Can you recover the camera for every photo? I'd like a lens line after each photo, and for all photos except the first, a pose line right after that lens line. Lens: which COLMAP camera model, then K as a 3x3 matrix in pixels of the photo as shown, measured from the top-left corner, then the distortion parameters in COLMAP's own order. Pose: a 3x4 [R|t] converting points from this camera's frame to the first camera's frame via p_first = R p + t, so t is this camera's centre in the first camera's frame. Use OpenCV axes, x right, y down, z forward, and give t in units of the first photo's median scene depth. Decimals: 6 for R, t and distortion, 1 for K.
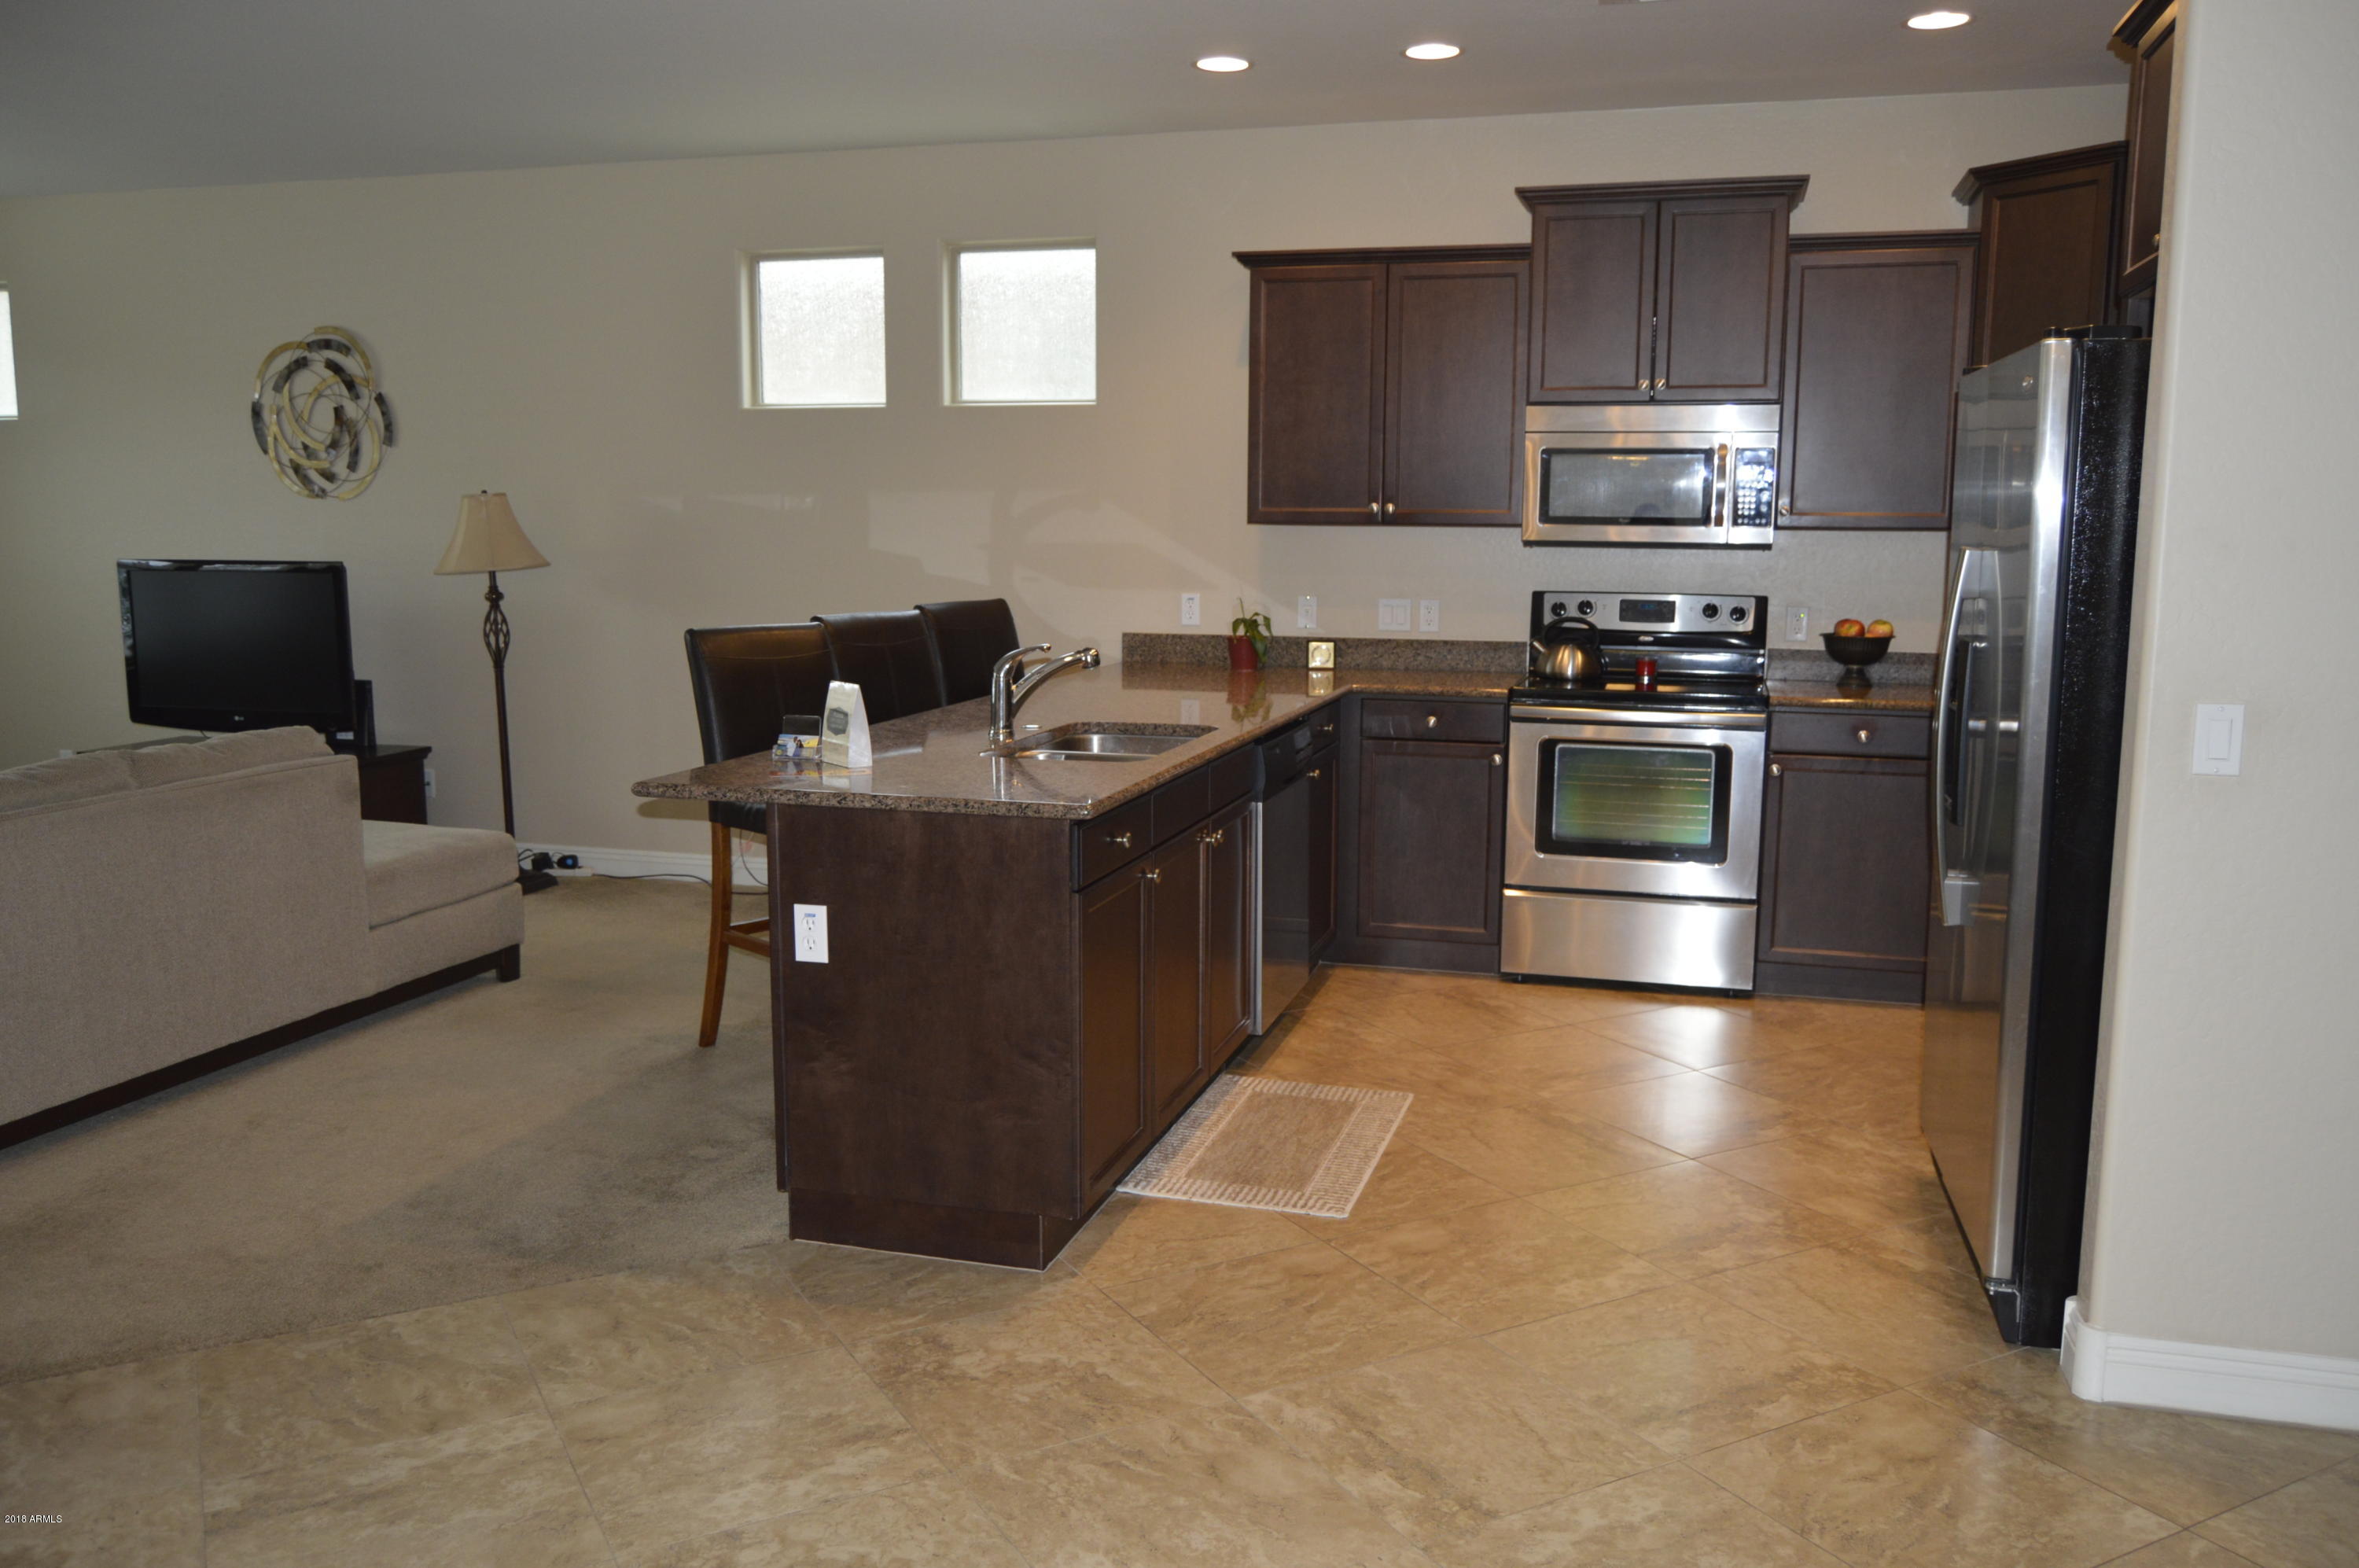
lens RADIAL K [[1849.6, 0, 1179.5], [0, 1849.6, 784.0], [0, 0, 1]] dist [-0.012952, 0.005408]
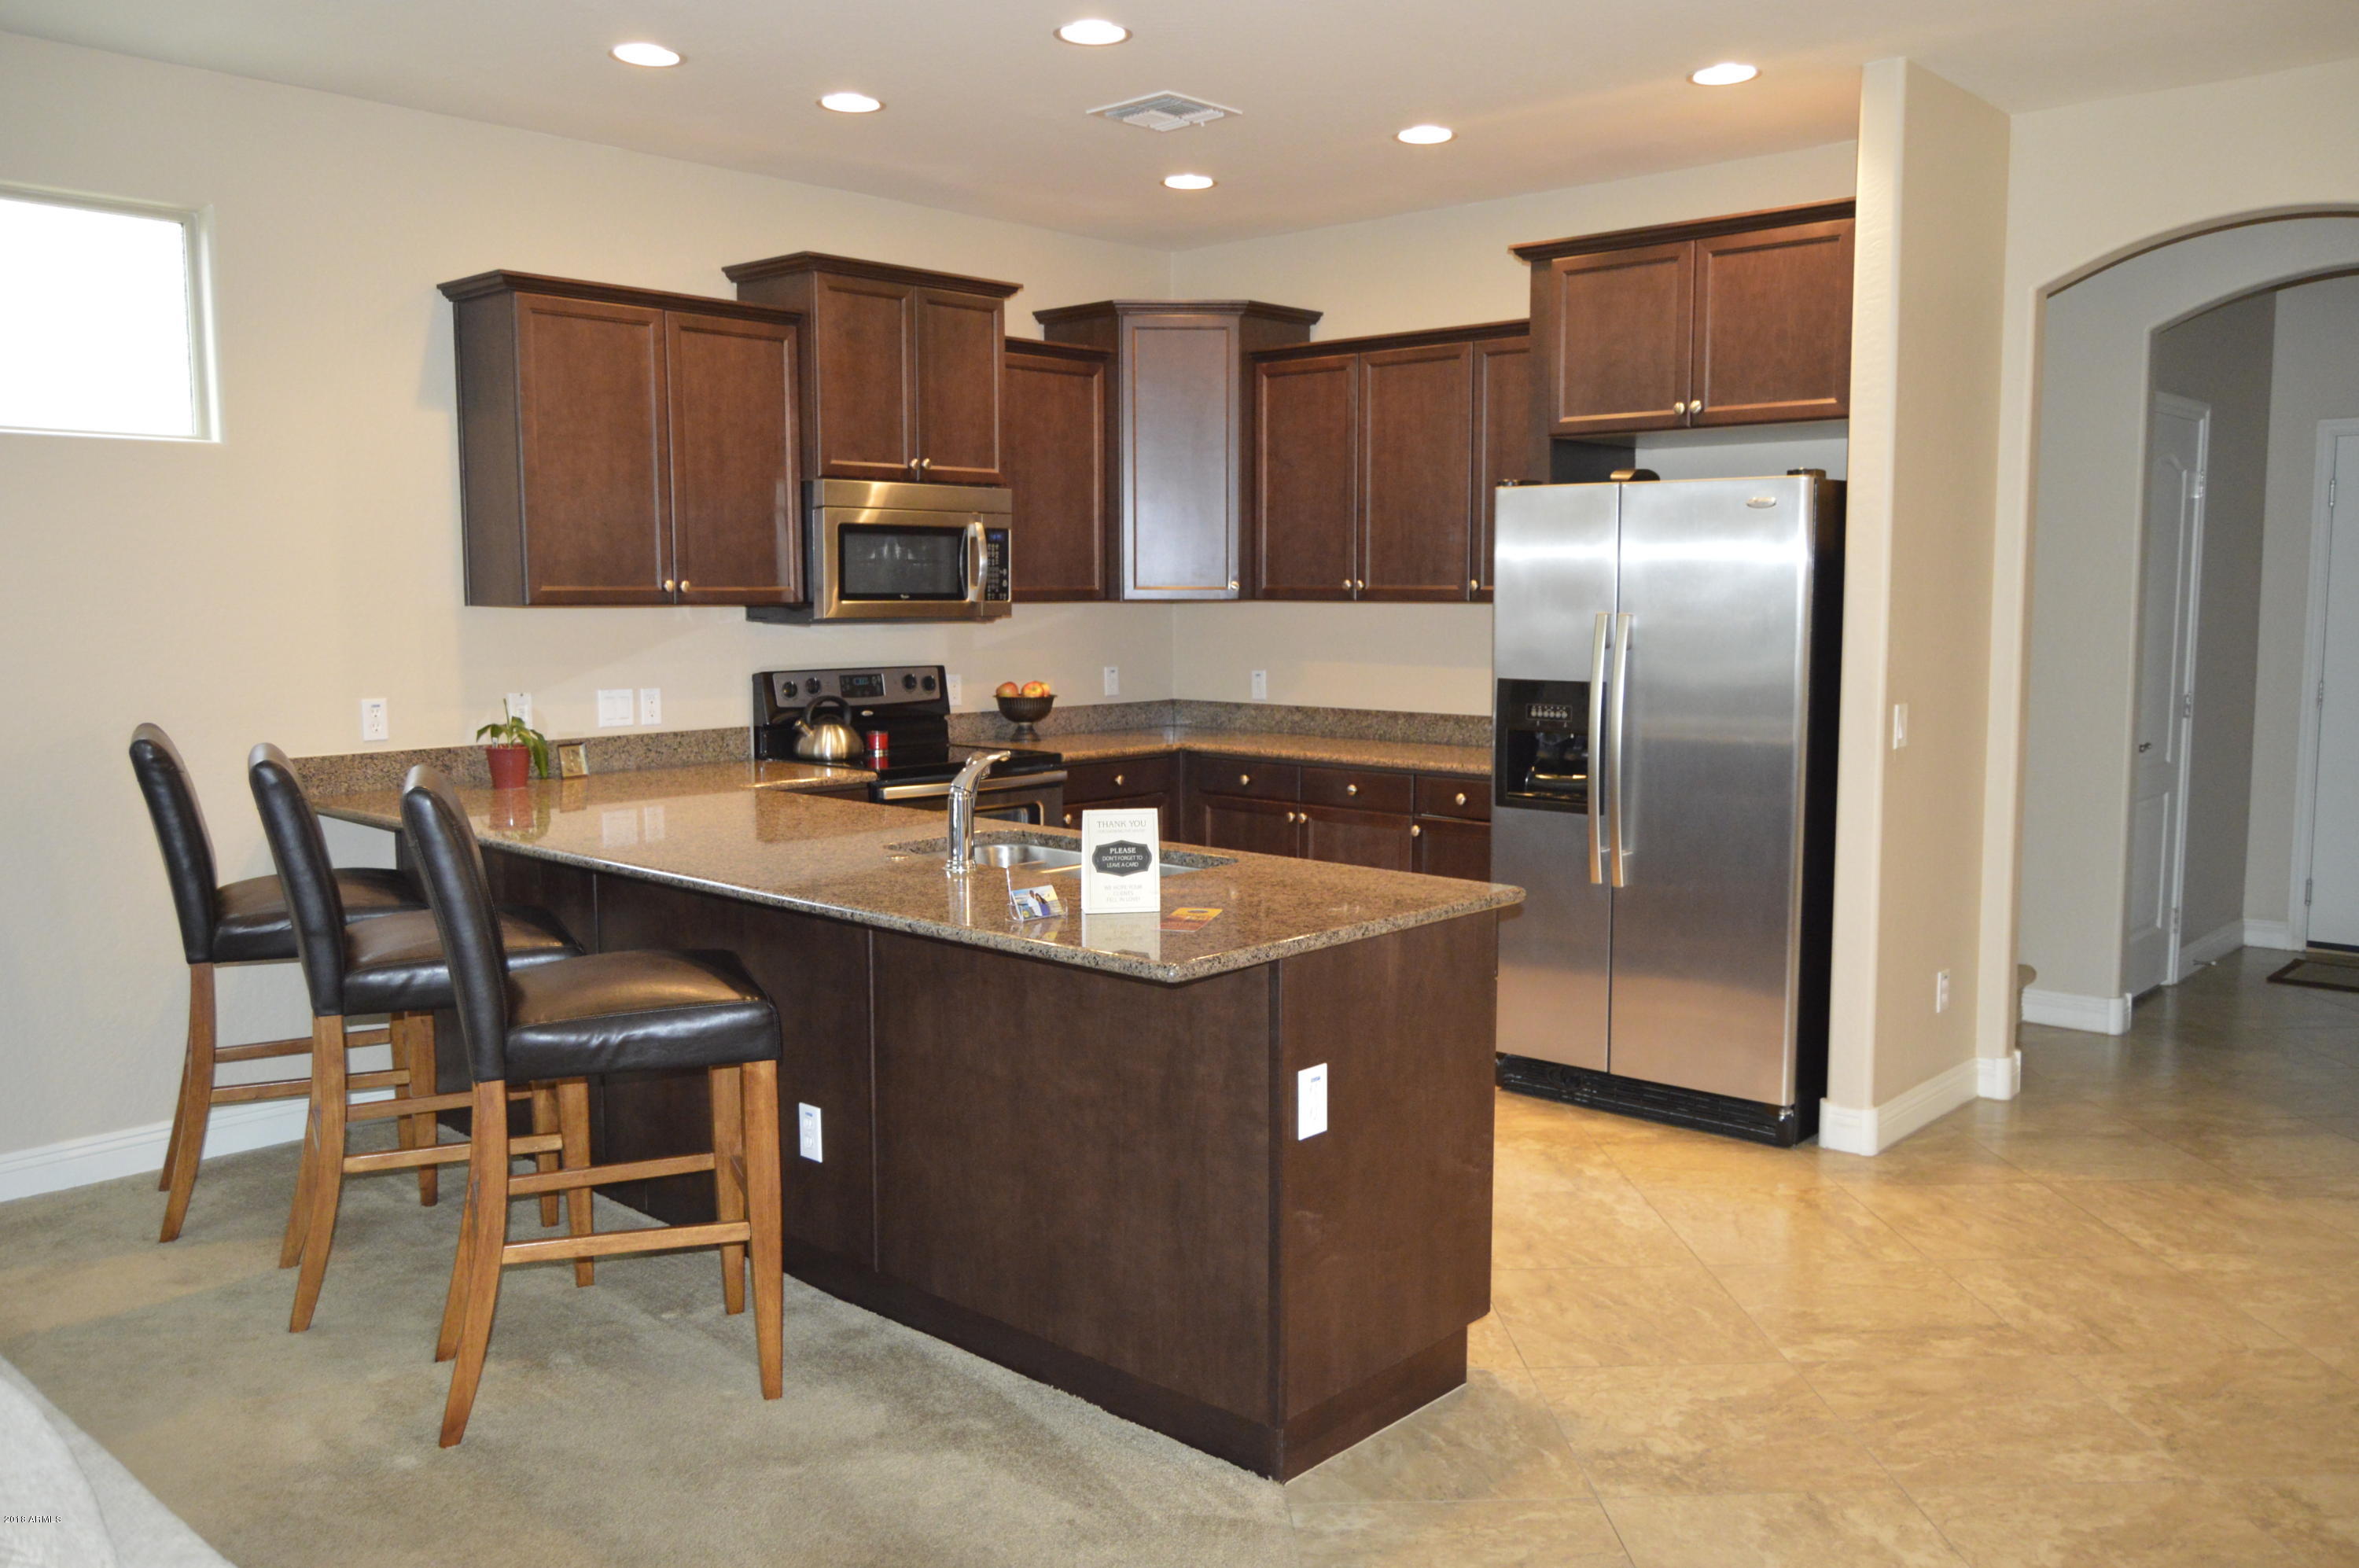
lens RADIAL K [[1849.6, 0, 1179.5], [0, 1849.6, 784.0], [0, 0, 1]] dist [-0.012952, 0.005408]
pose [[0.449314, -0.101847, 0.887550, -0.856663], [0.134236, 0.989898, 0.045636, -0.095732], [-0.883232, 0.098636, 0.458446, 0.591443]]
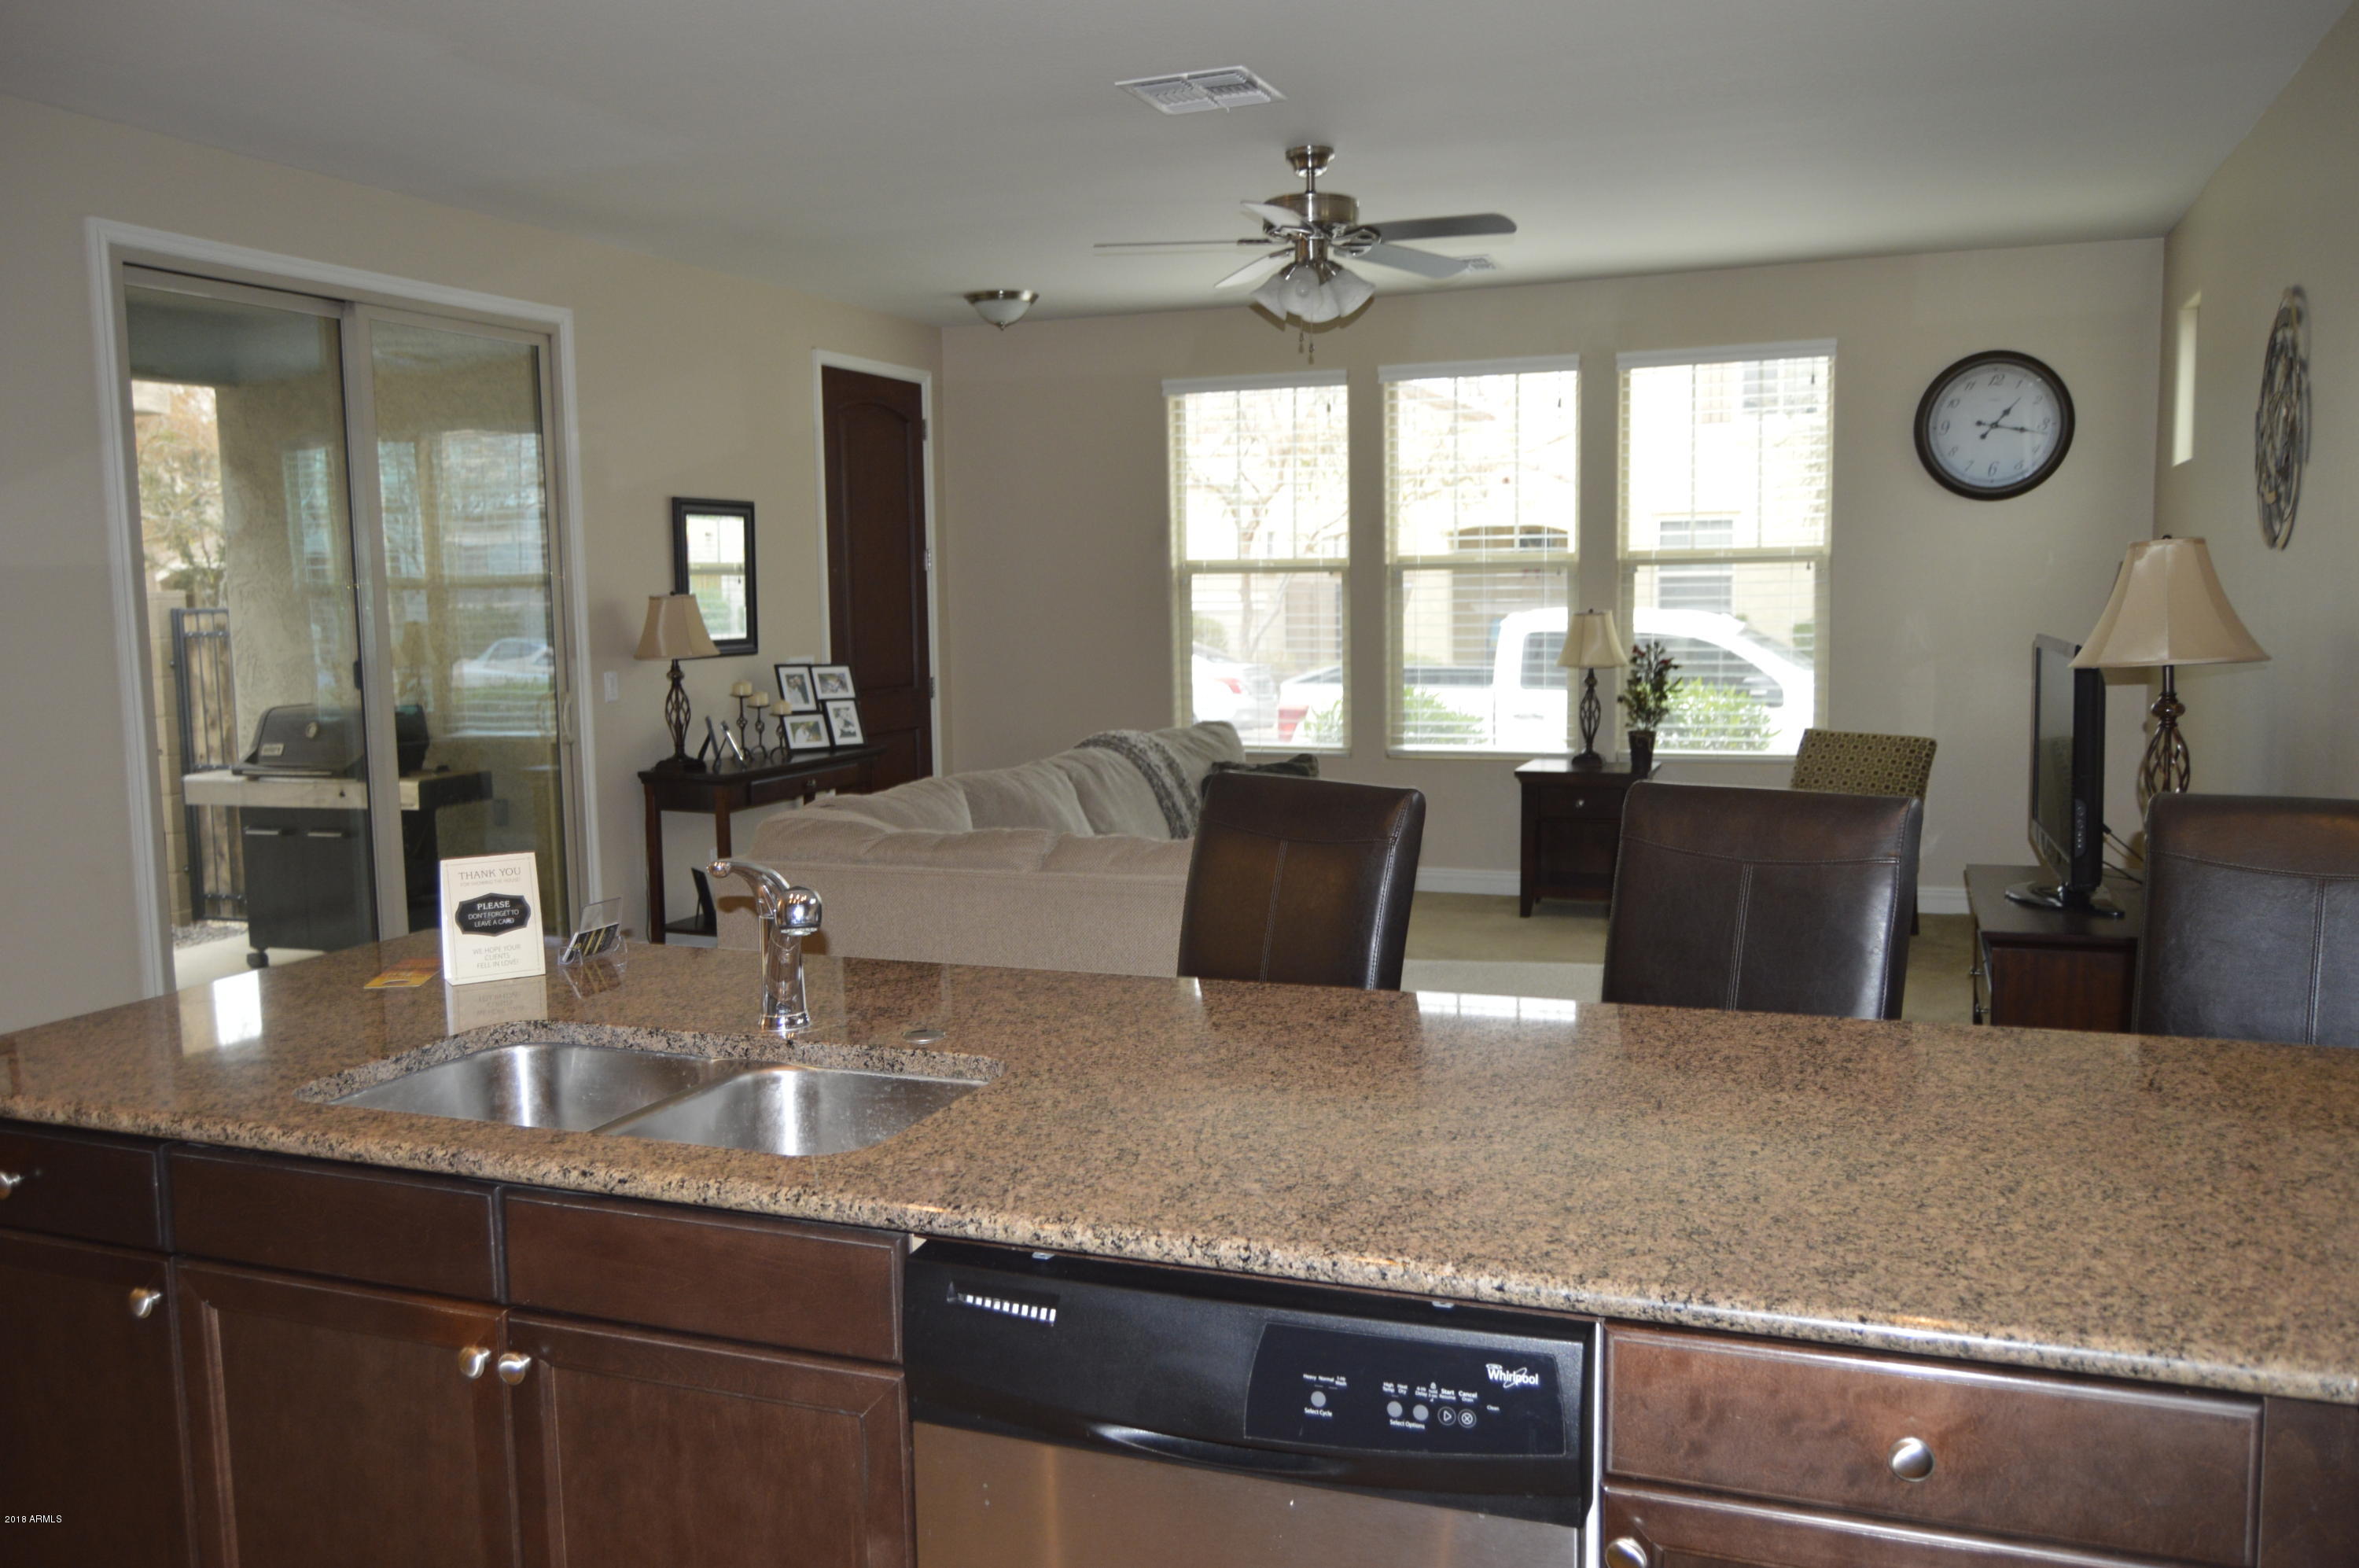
lens RADIAL K [[1884.0, 0, 1179.5], [0, 1884.0, 784.0], [0, 0, 1]] dist [-0.050064, -0.000163]
pose [[-0.102769, 0.101629, -0.989500, 0.461451], [-0.124738, 0.985598, 0.114183, -0.182964], [0.986853, 0.135162, -0.088612, 1.266187]]
